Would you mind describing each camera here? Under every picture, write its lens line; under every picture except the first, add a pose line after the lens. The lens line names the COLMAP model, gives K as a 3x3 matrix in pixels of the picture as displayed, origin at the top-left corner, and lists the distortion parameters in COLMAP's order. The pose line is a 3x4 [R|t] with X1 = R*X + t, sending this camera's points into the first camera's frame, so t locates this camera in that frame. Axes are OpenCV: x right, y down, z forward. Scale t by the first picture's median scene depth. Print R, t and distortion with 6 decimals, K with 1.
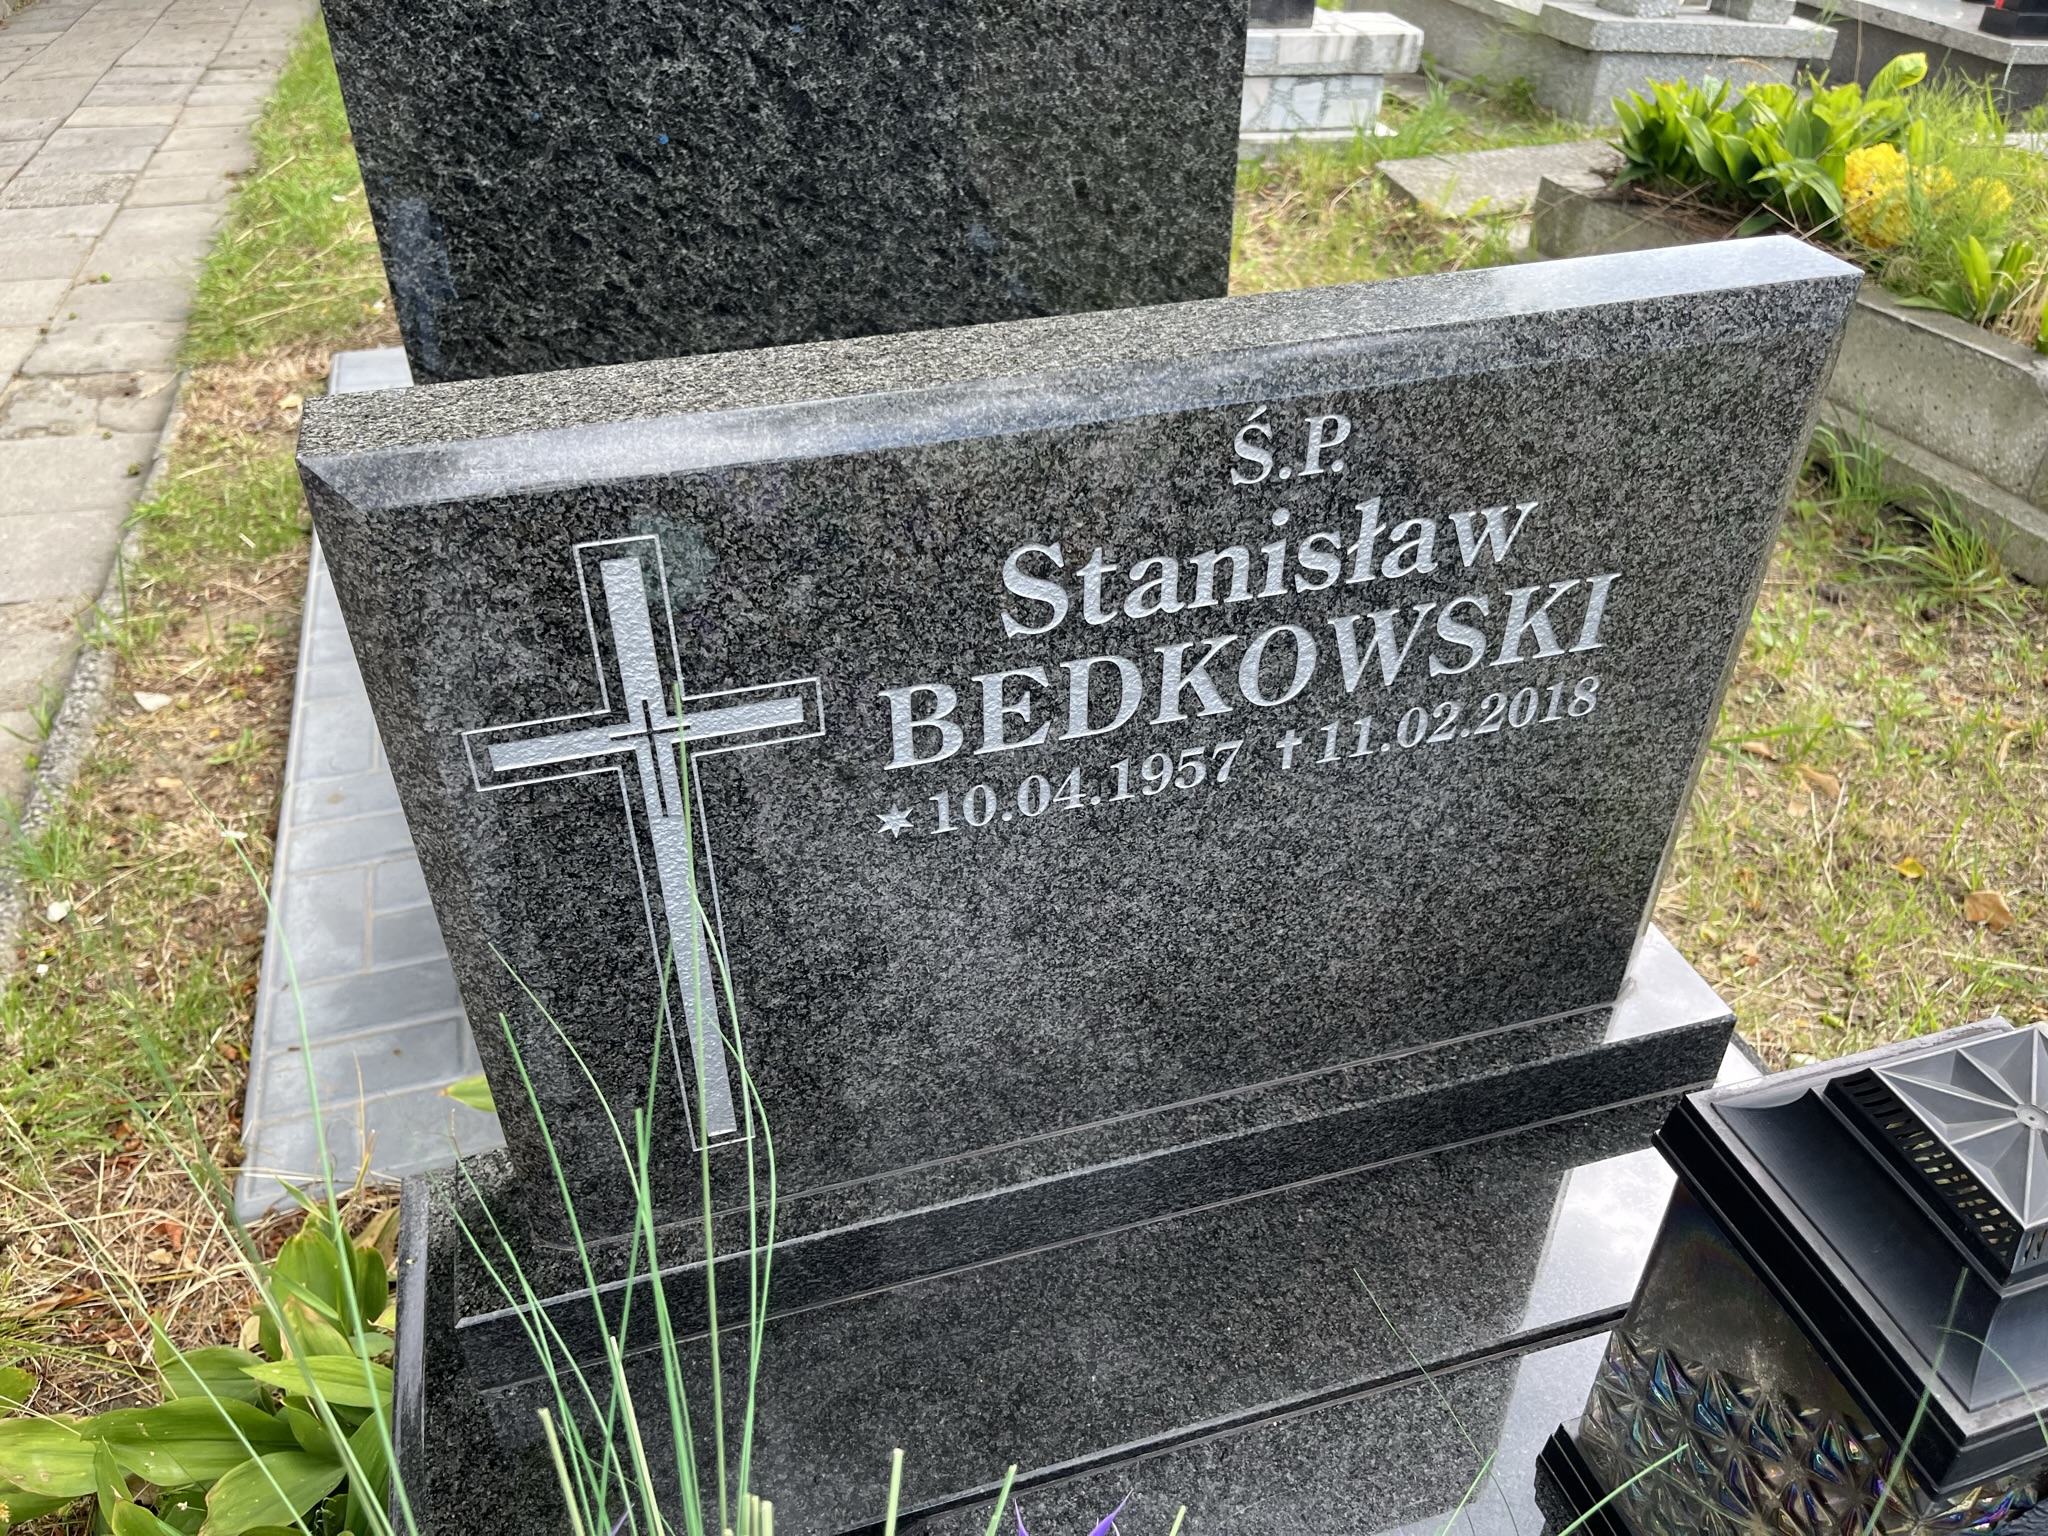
lens RADIAL K [[1571.6, 0, 1024.7], [0, 1571.6, 769.3], [0, 0, 1]] dist [0.046478, -0.061073]
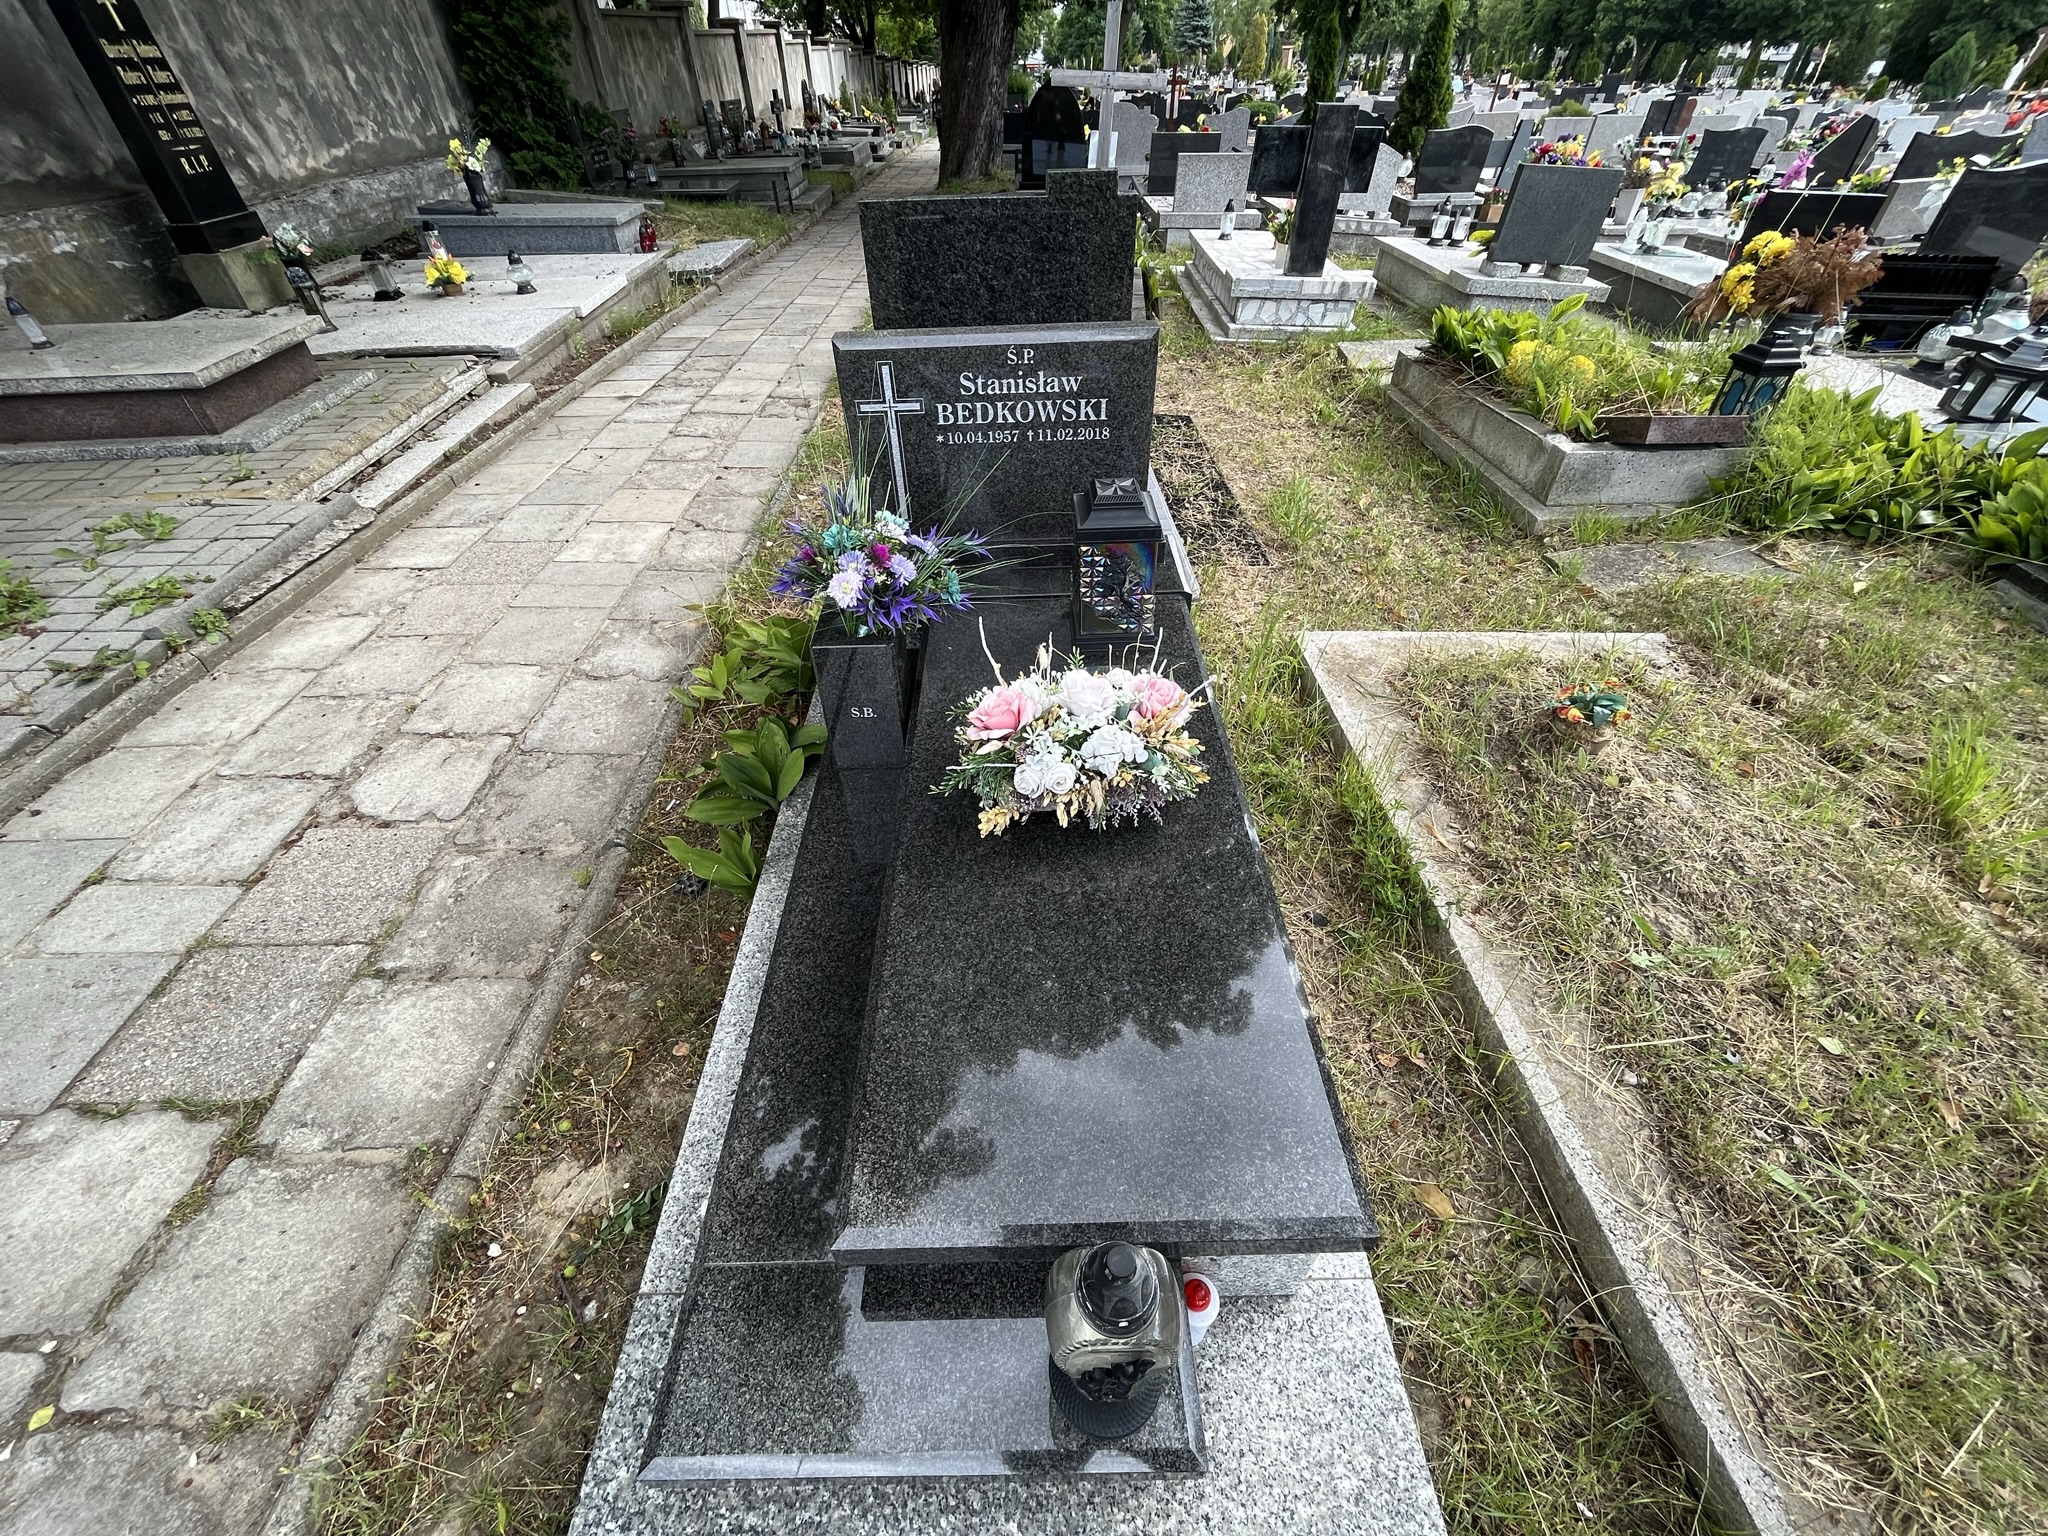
lens RADIAL K [[839.9, 0, 1020.5], [0, 839.9, 769.9], [0, 0, 1]] dist [-0.000707, 0.000590]
pose [[0.961017, 0.162426, -0.223748, 0.860319], [-0.140200, 0.983770, 0.111984, 0.683970], [0.238306, -0.076249, 0.968192, -1.439135]]
